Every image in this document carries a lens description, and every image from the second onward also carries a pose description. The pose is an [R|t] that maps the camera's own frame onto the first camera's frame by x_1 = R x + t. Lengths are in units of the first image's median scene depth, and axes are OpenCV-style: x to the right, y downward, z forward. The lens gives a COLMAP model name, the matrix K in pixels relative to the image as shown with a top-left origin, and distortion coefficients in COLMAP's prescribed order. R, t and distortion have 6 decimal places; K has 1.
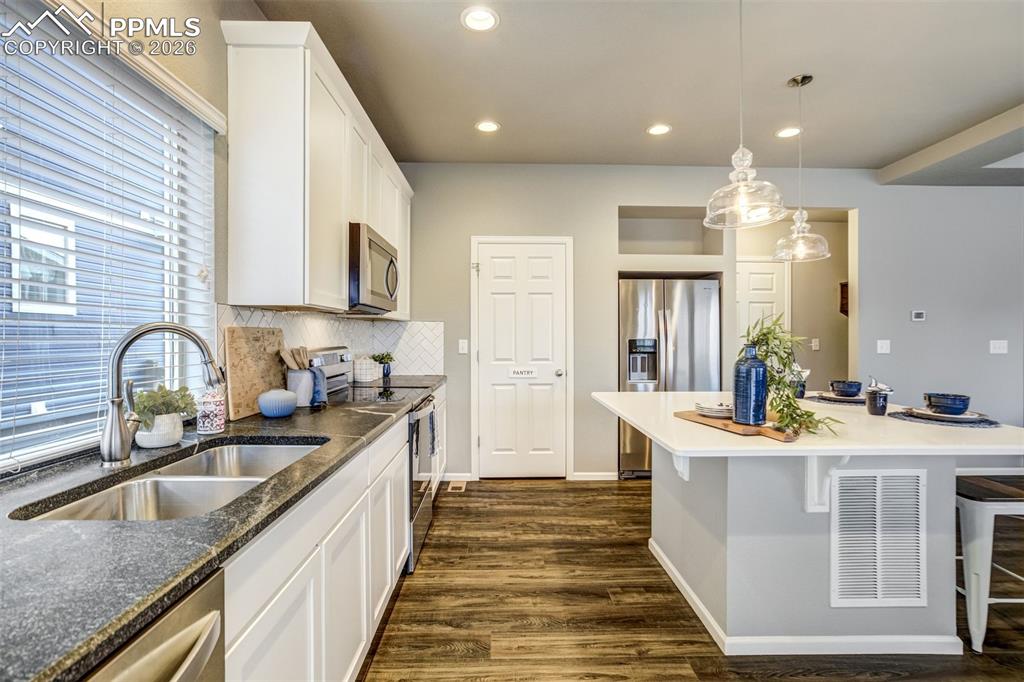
lens RADIAL K [[477.8, 0, 507.0], [0, 477.8, 335.2], [0, 0, 1]] dist [-0.007702, 0.000525]
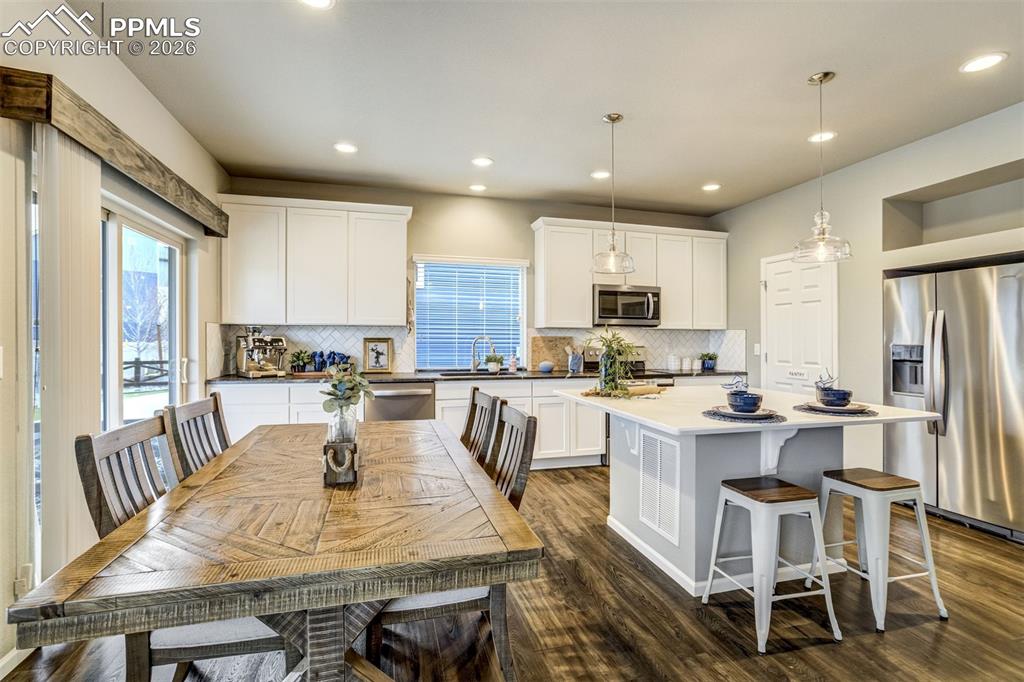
lens RADIAL K [[477.8, 0, 514.6], [0, 477.8, 324.4], [0, 0, 1]] dist [-0.007702, 0.000525]
pose [[0.241683, -0.031273, -0.969851, 1.436707], [-0.006366, 0.999408, -0.033812, 0.004743], [0.970334, 0.014346, 0.241340, 0.167579]]
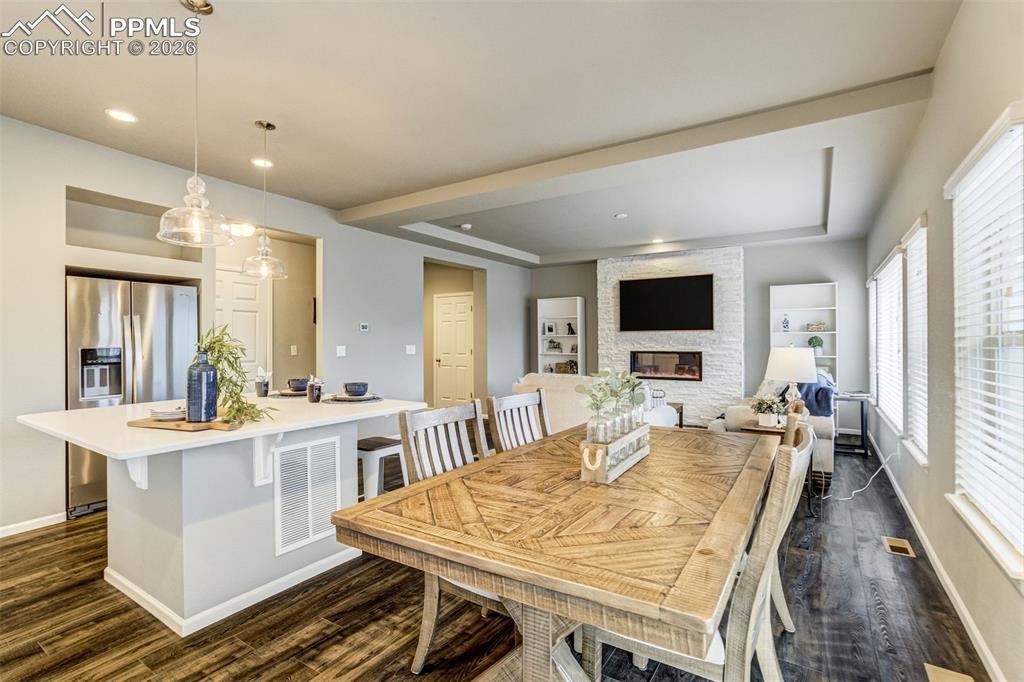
lens RADIAL K [[477.8, 0, 513.0], [0, 477.8, 339.5], [0, 0, 1]] dist [-0.007702, 0.000525]
pose [[0.566422, -0.000909, 0.824115, -0.005351], [0.005468, 0.999982, -0.002655, -0.001374], [-0.824097, 0.006010, 0.566416, -0.174489]]
